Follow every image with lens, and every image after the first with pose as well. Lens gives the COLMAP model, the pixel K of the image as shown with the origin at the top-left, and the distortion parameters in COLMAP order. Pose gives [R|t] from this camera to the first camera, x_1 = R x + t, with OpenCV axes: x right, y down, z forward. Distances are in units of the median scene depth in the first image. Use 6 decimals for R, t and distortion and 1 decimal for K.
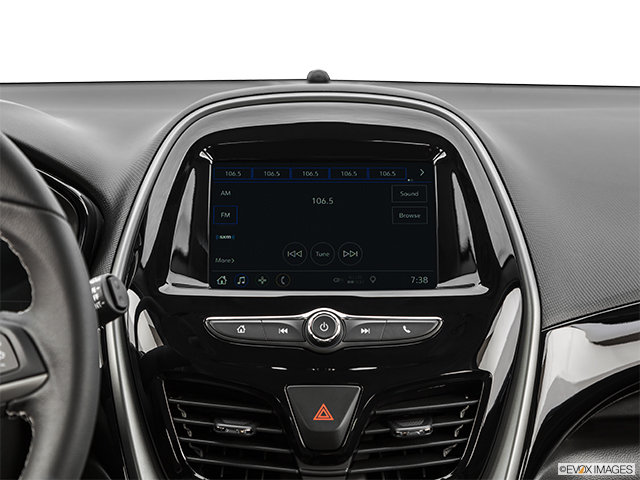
lens RADIAL K [[1697.0, 0, 320.0], [0, 1697.0, 240.0], [0, 0, 1]] dist [-0.066523, -0.110270]
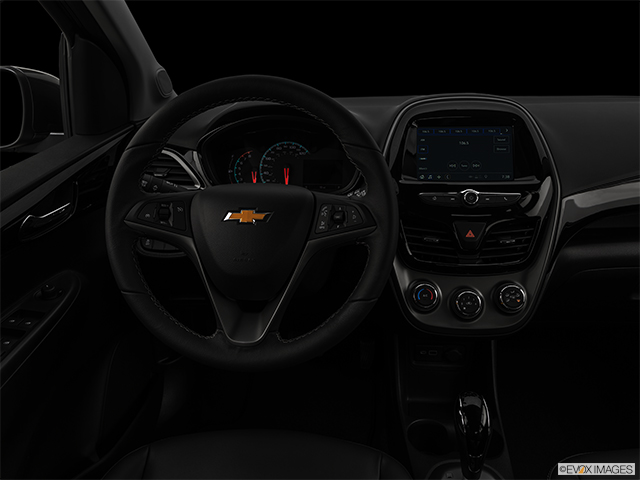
lens RADIAL K [[475.6, 0, 320.0], [0, 475.6, 240.0], [0, 0, 1]] dist [-0.000153, 0.000275]
pose [[0.996084, 0.011242, -0.087698, -0.148549], [0.005051, 0.983030, 0.183377, -0.013425], [0.088271, -0.183102, 0.979123, 0.320520]]
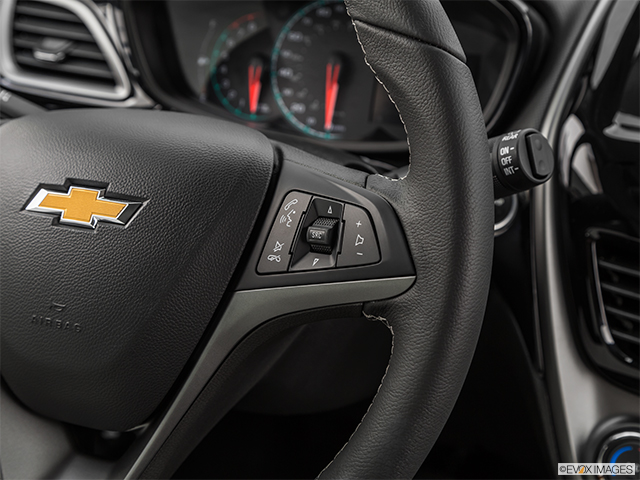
lens RADIAL K [[989.4, 0, 320.0], [0, 989.4, 240.0], [0, 0, 1]] dist [0.035221, 0.052488]
pose [[0.922794, 0.142300, -0.358054, -0.041634], [-0.056331, 0.969141, 0.239984, -0.028891], [0.381154, -0.201286, 0.902333, 0.502831]]
